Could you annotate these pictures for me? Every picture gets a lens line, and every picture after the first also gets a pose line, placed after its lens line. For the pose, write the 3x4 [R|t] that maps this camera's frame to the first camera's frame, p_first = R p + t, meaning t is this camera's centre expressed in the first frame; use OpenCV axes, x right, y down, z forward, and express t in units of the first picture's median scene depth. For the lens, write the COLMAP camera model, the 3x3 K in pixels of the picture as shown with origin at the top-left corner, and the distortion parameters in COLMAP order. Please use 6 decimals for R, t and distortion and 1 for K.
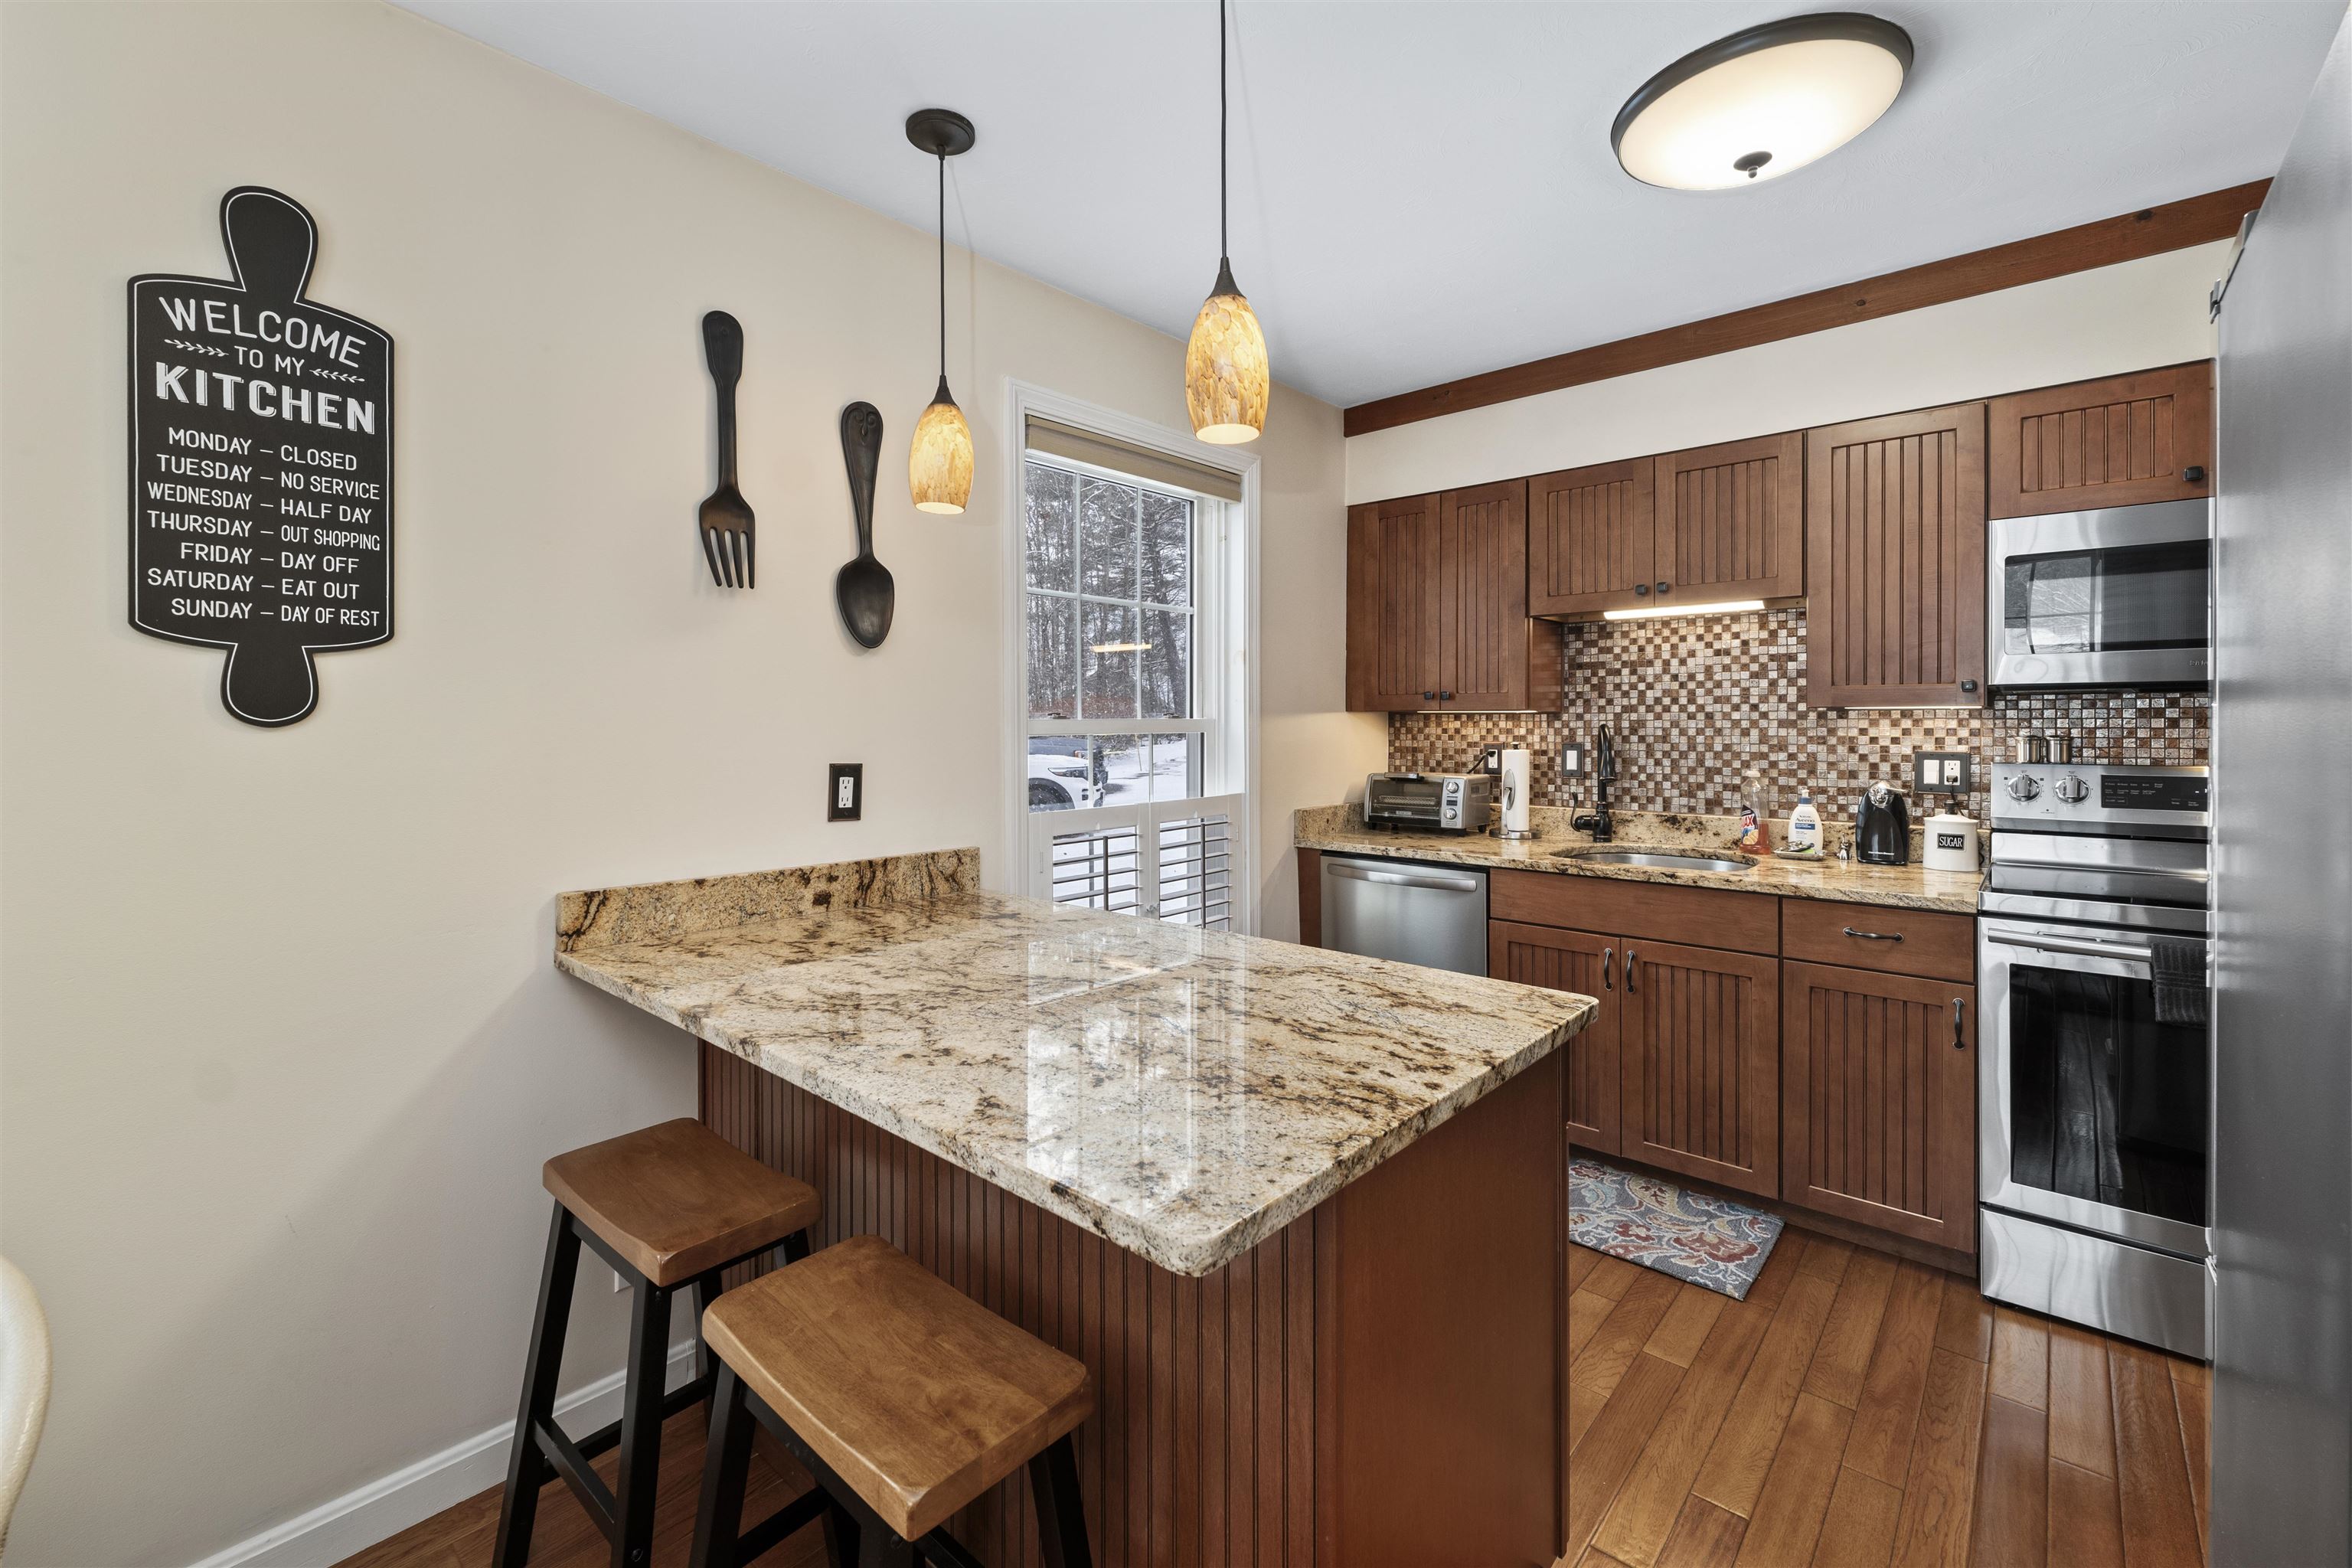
lens RADIAL K [[982.0, 0, 1153.8], [0, 982.0, 732.8], [0, 0, 1]] dist [0.001362, 0.000050]
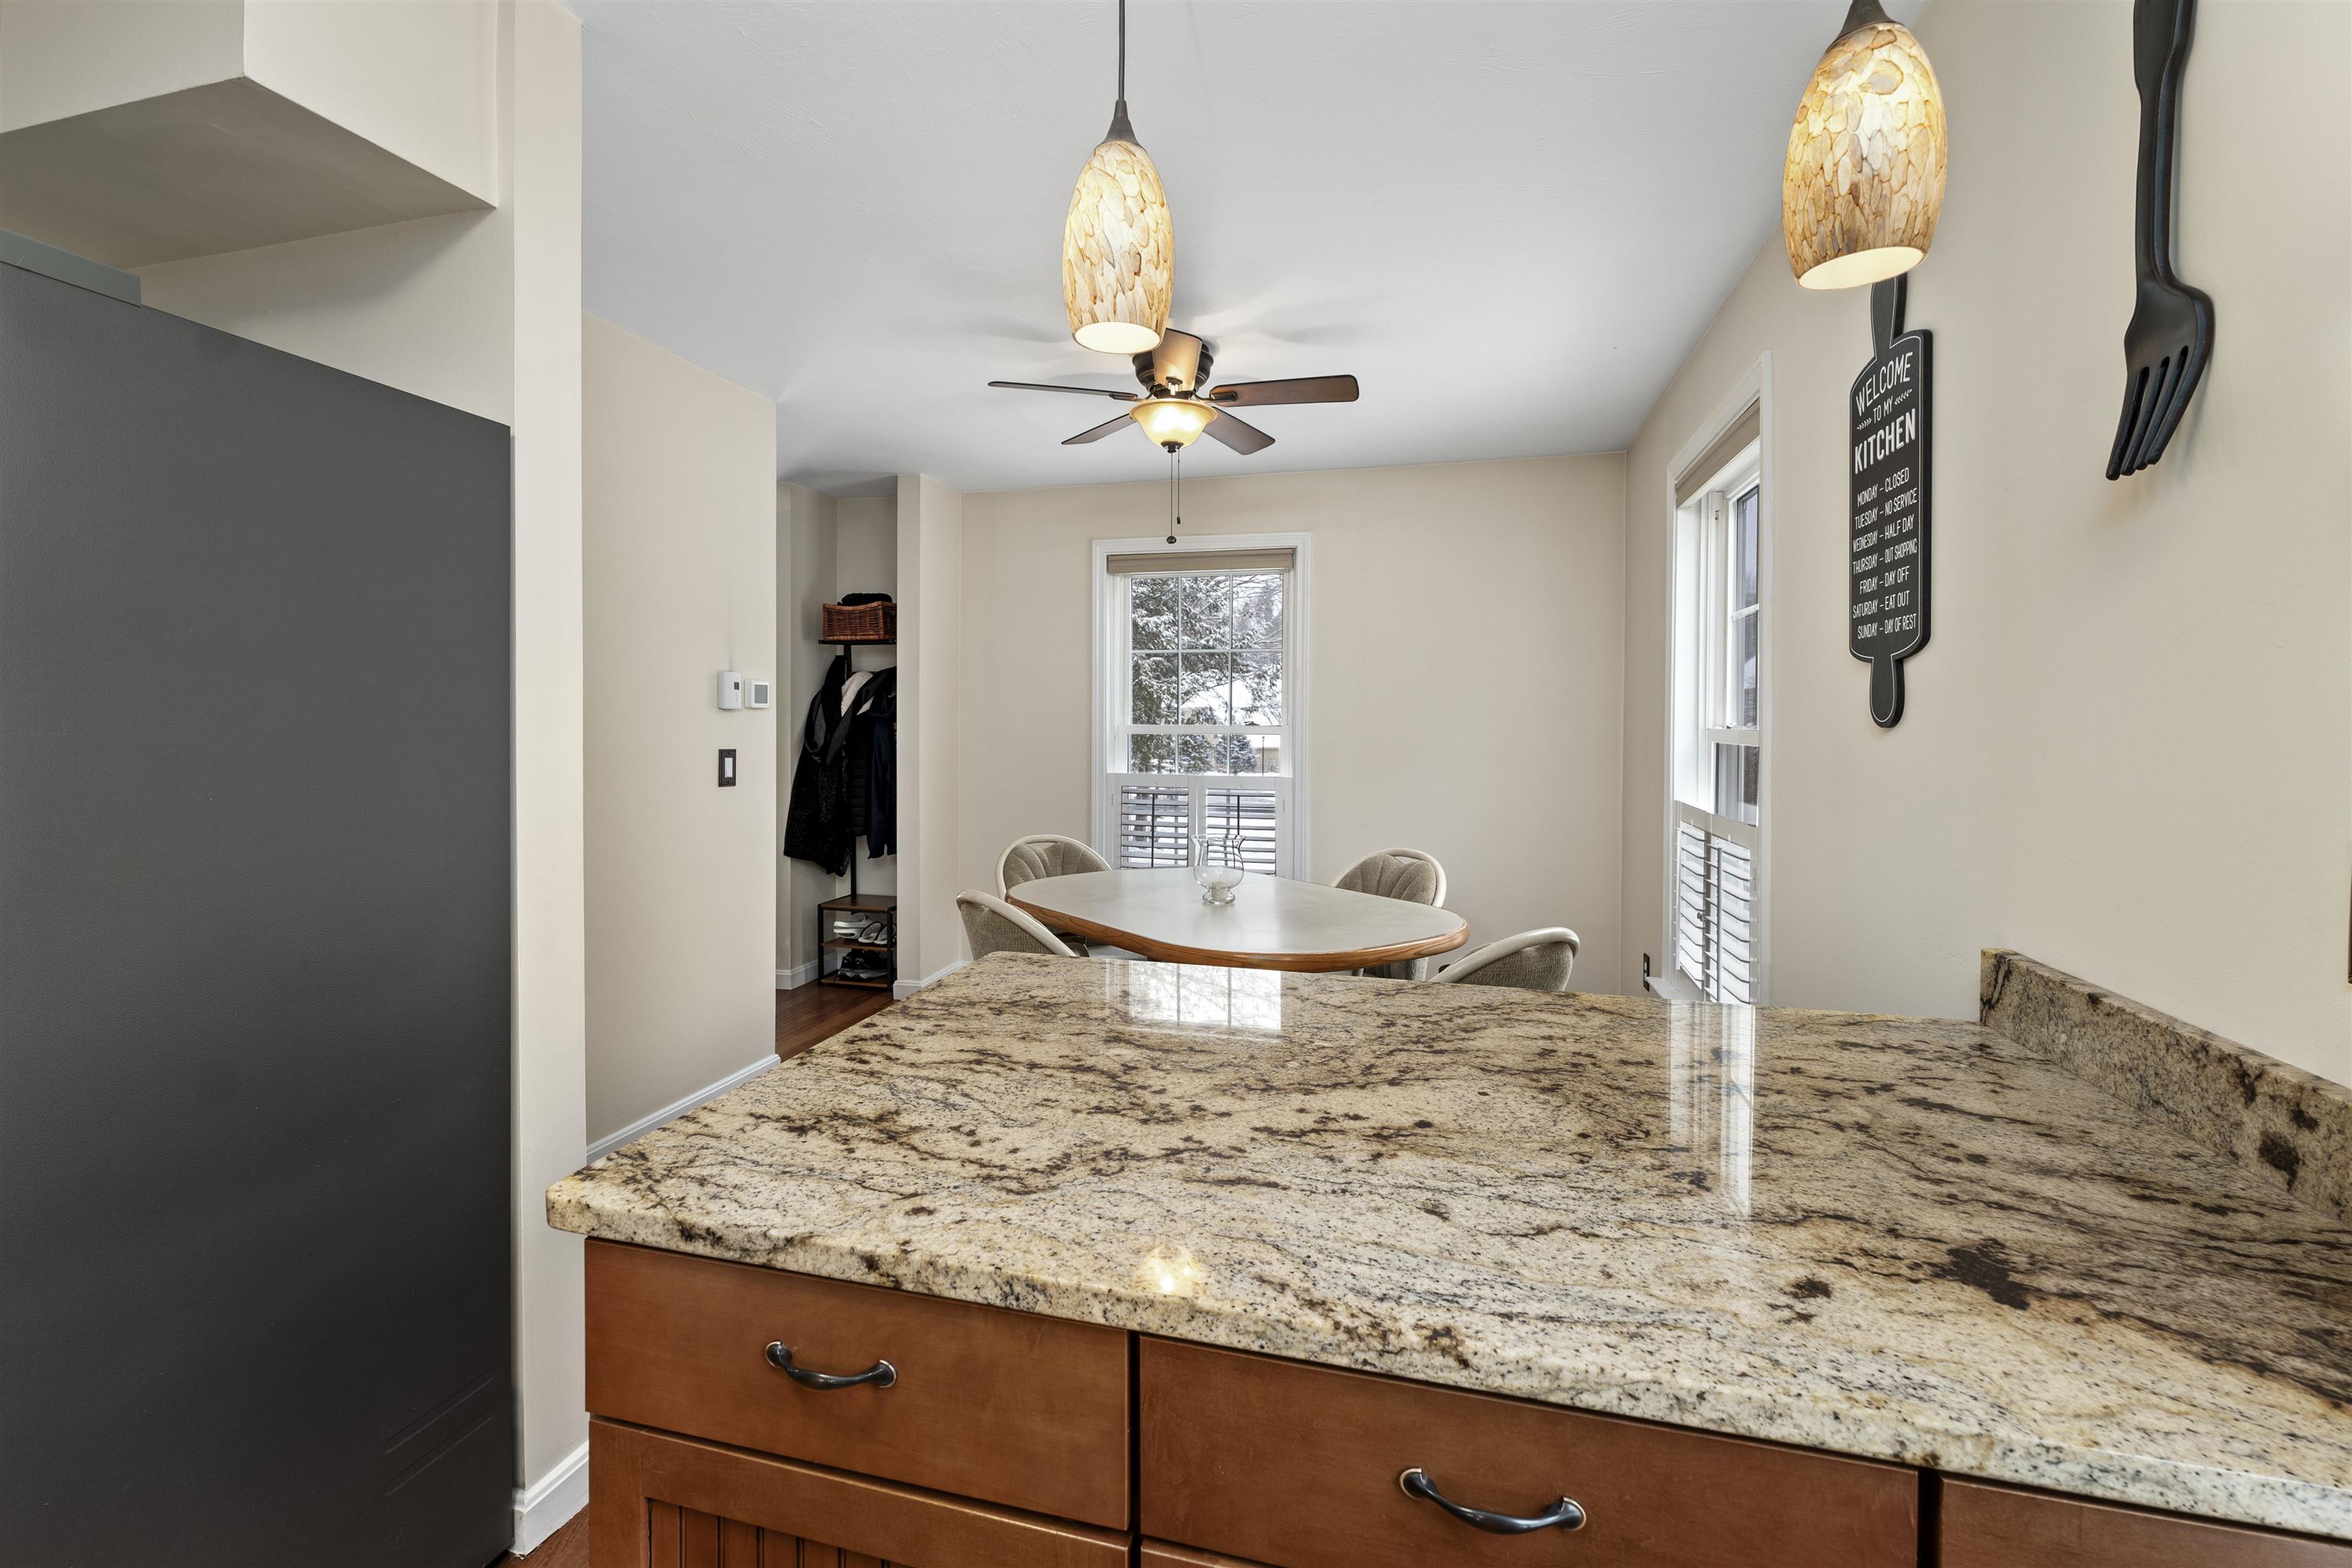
lens RADIAL K [[982.0, 0, 1177.2], [0, 982.0, 728.1], [0, 0, 1]] dist [0.001362, 0.000050]
pose [[-0.883105, 0.004475, -0.469154, 0.255116], [-0.004161, 0.999840, 0.017369, -0.014390], [0.469157, 0.017291, -0.882945, 1.108433]]
